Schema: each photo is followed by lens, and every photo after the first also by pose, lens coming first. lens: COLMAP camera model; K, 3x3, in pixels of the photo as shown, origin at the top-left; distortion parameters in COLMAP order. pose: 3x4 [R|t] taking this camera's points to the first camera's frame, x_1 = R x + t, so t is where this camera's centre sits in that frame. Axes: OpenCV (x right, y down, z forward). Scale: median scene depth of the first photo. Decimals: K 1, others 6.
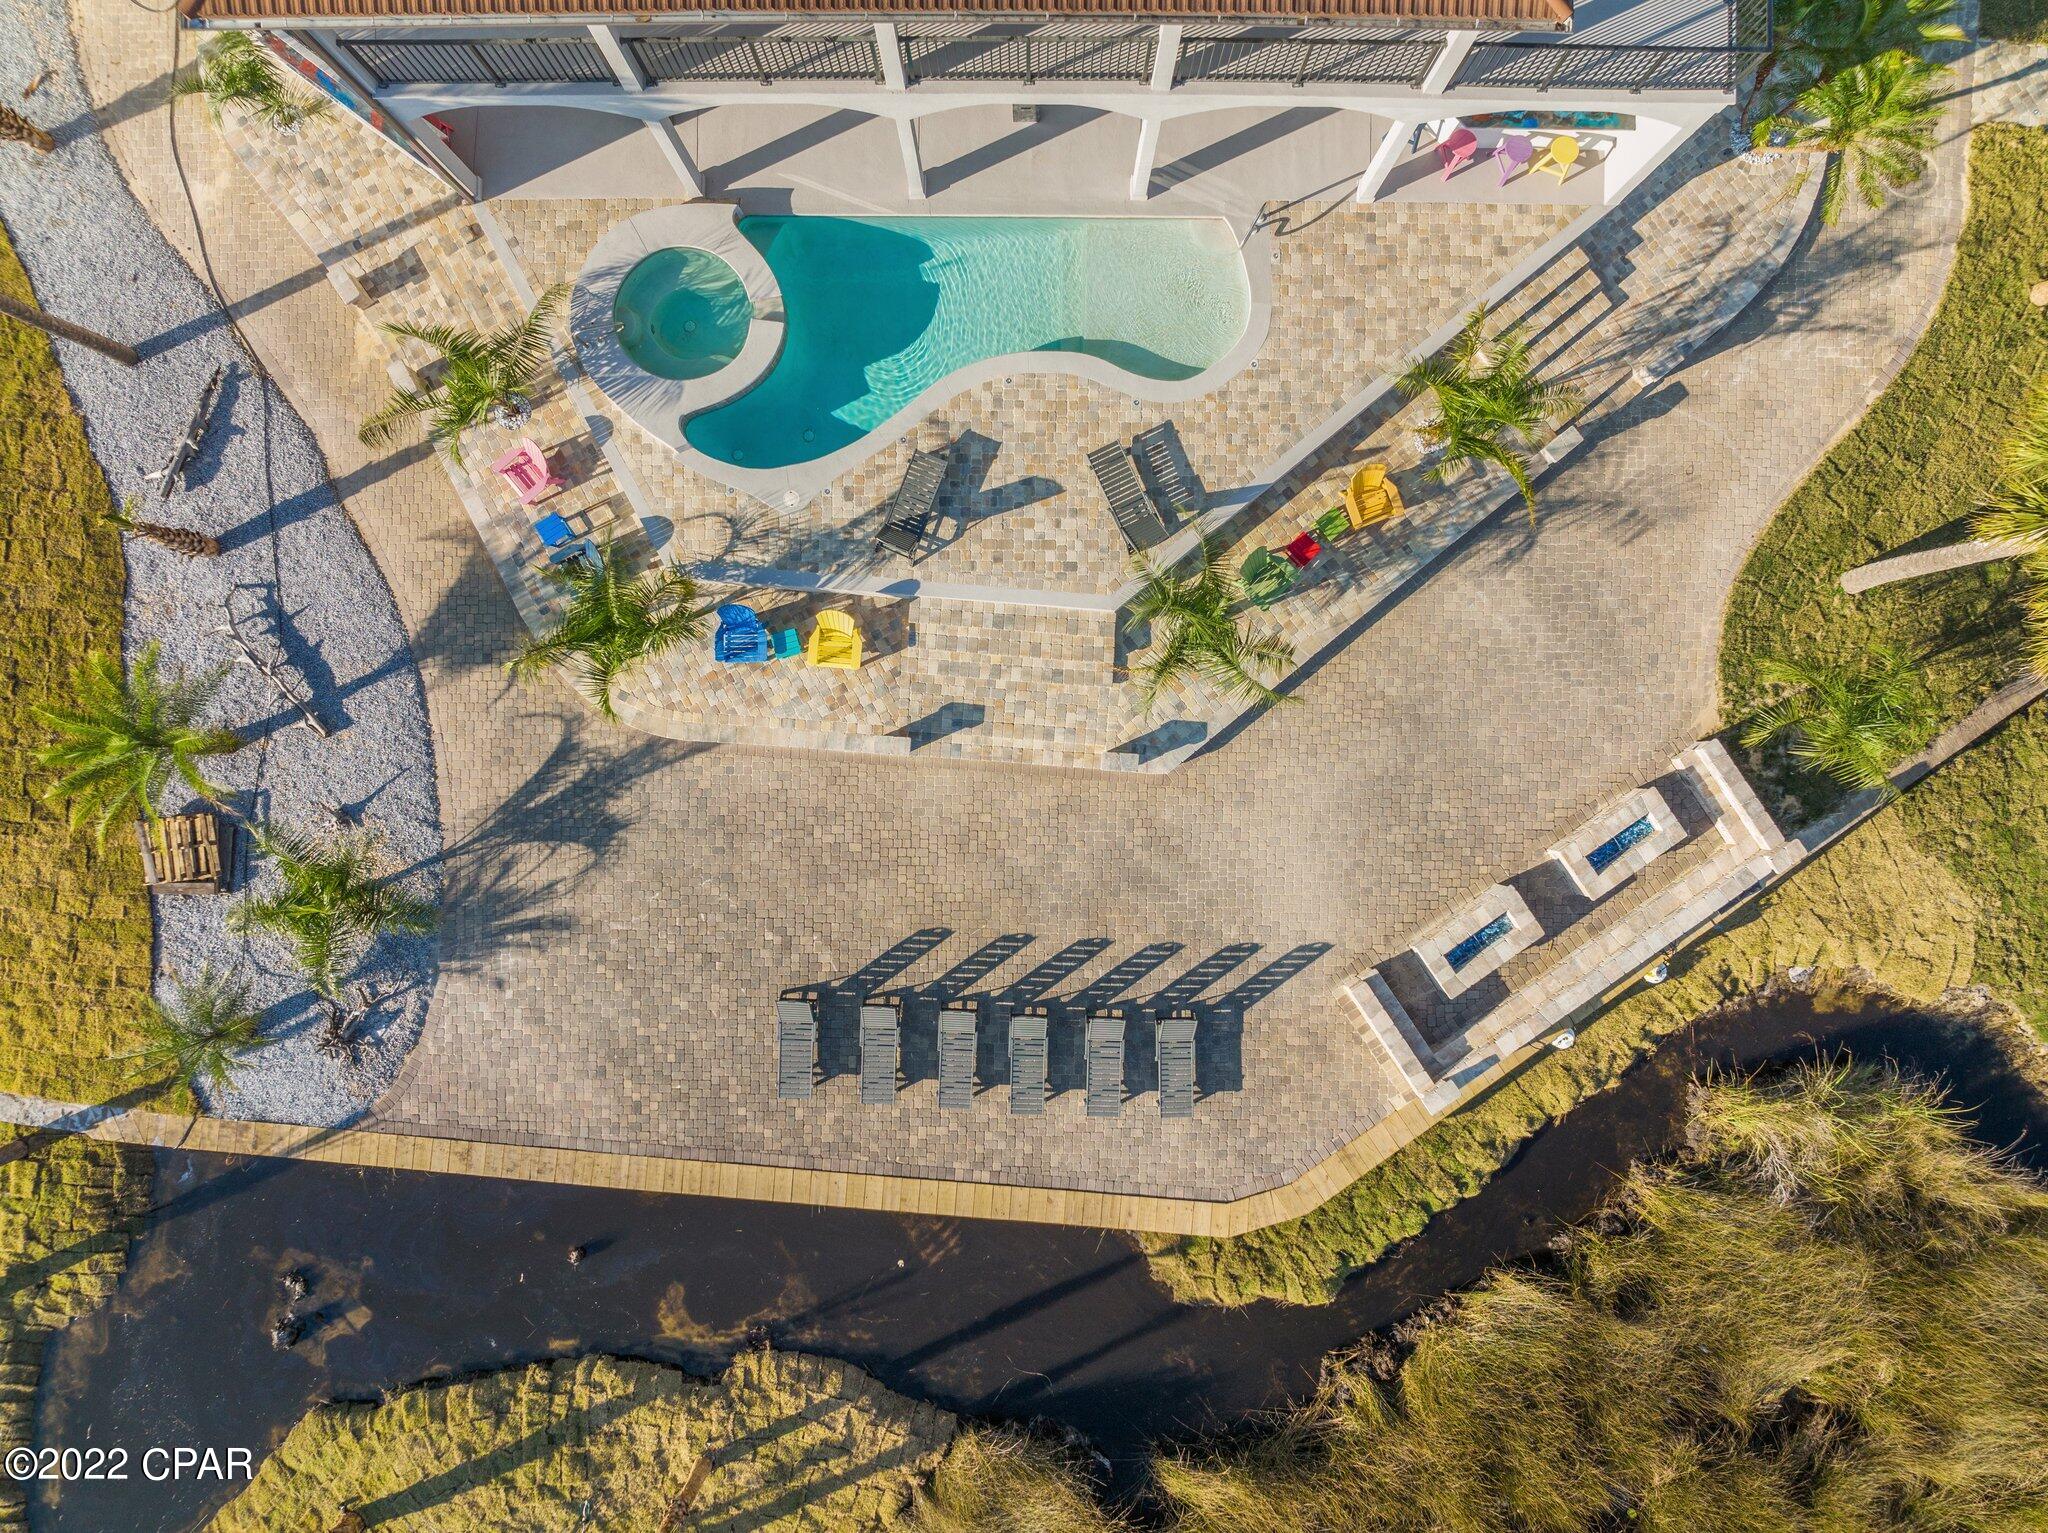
lens RADIAL K [[1447.6, 0, 1028.4], [0, 1447.6, 759.4], [0, 0, 1]] dist [-0.025129, -0.010565]
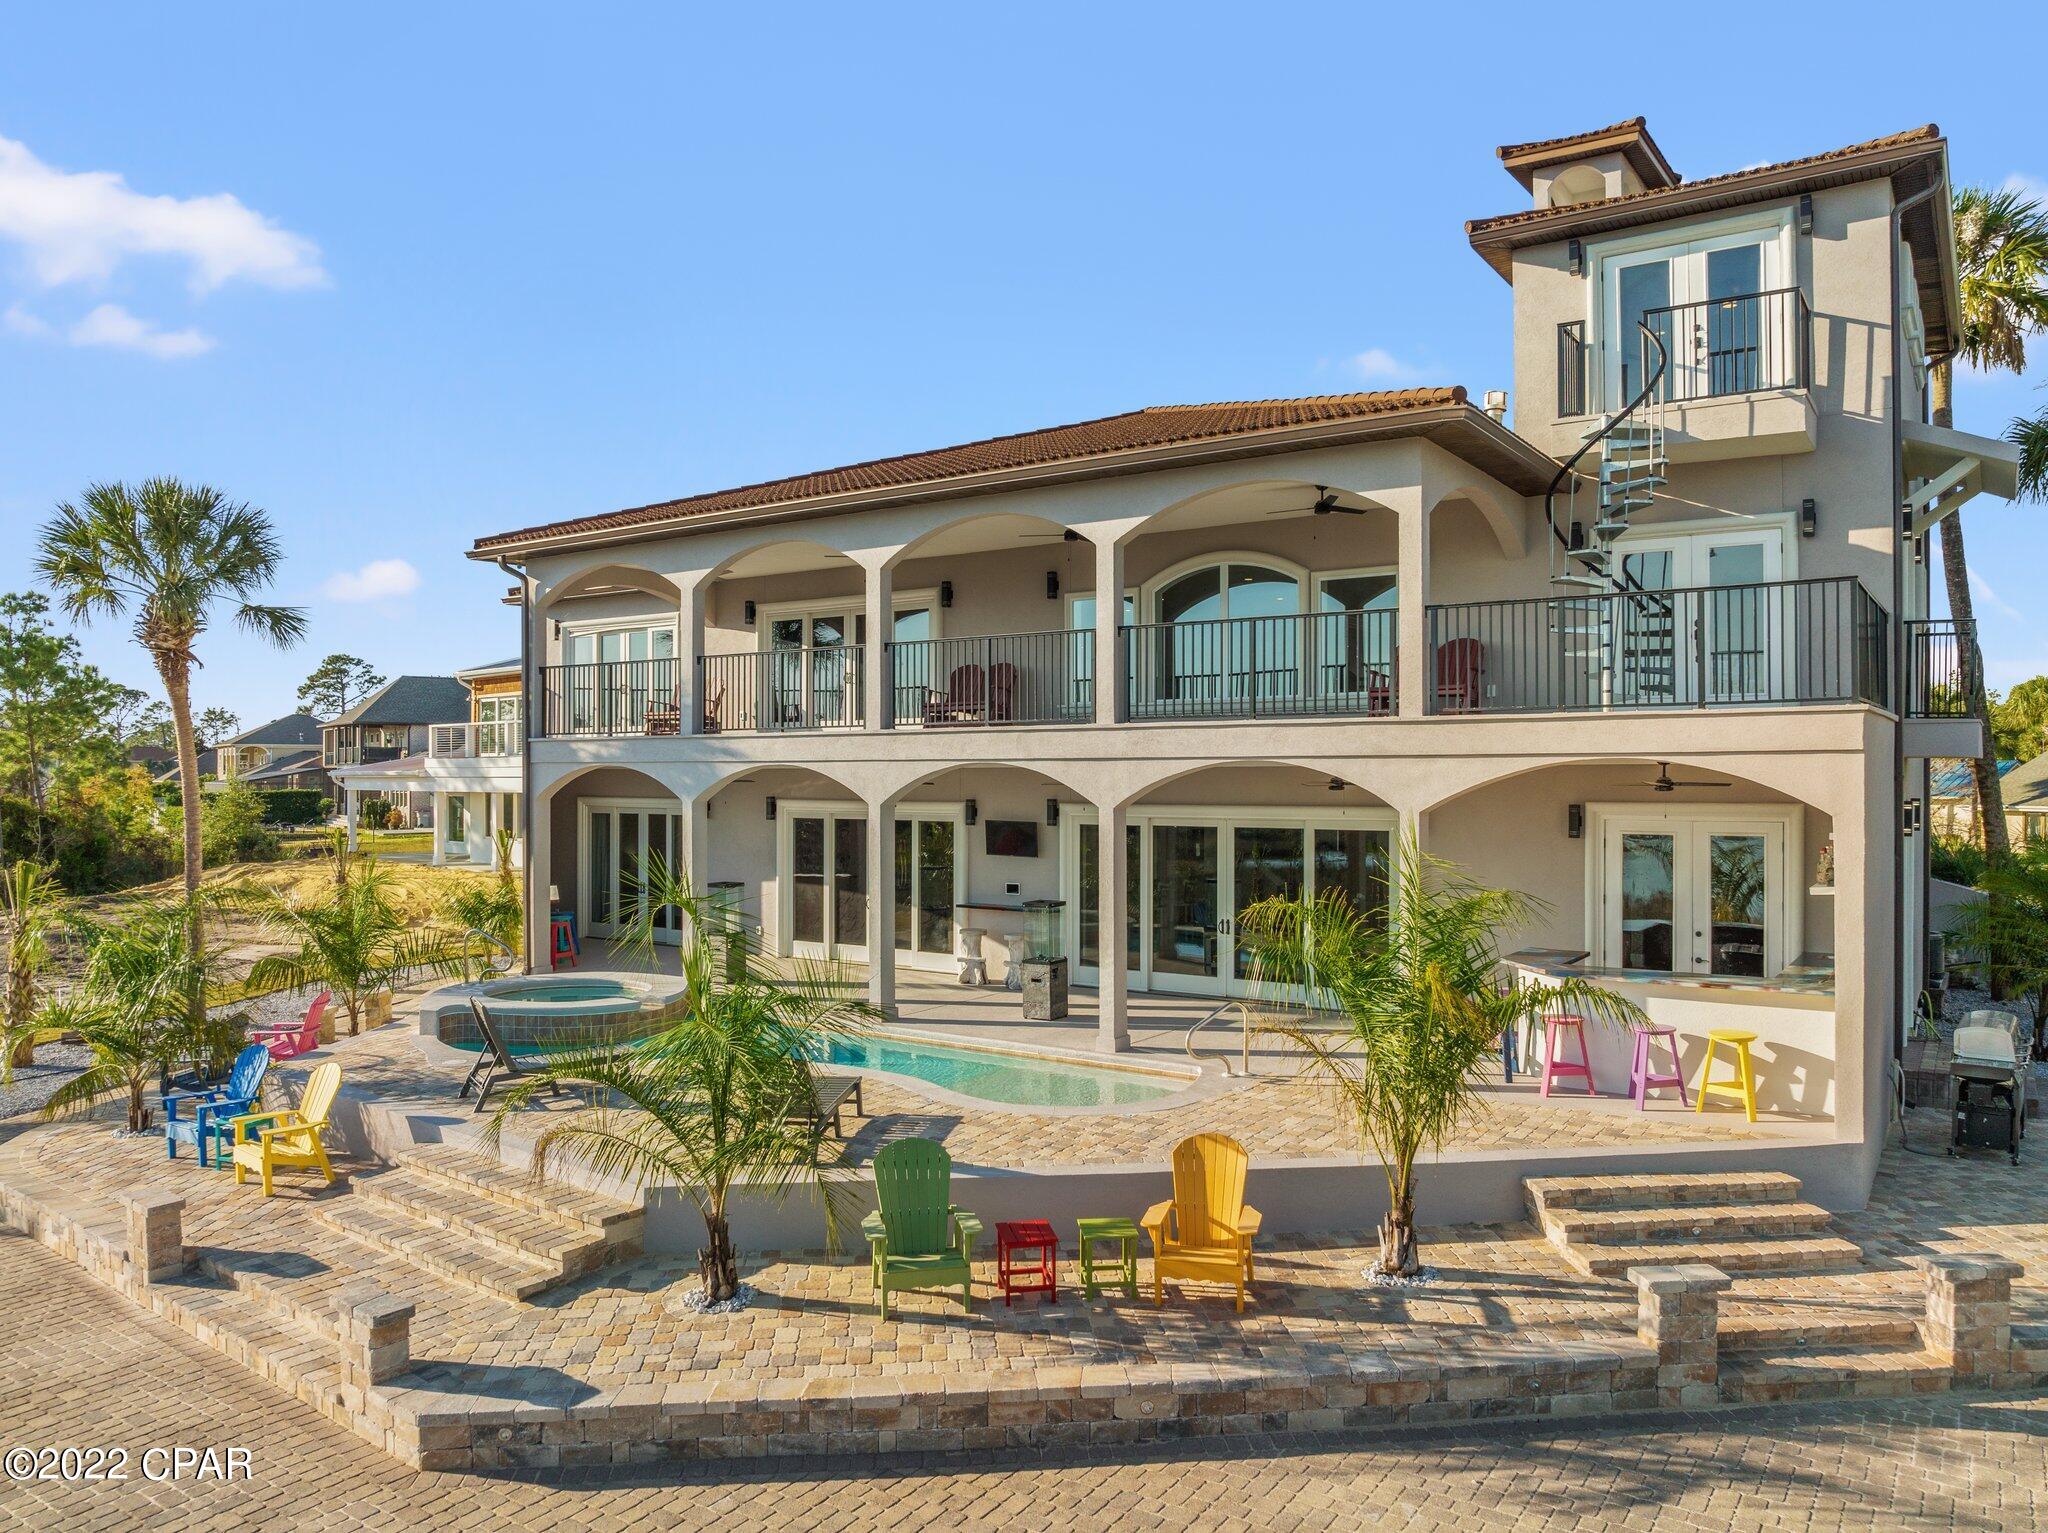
lens RADIAL K [[1434.5, 0, 1031.0], [0, 1434.5, 770.8], [0, 0, 1]] dist [-0.058194, 0.039487]
pose [[0.830047, 0.003023, -0.557686, 0.435323], [-0.557646, 0.017649, -0.829891, 0.223334], [0.007334, 0.999840, 0.016336, 0.827302]]
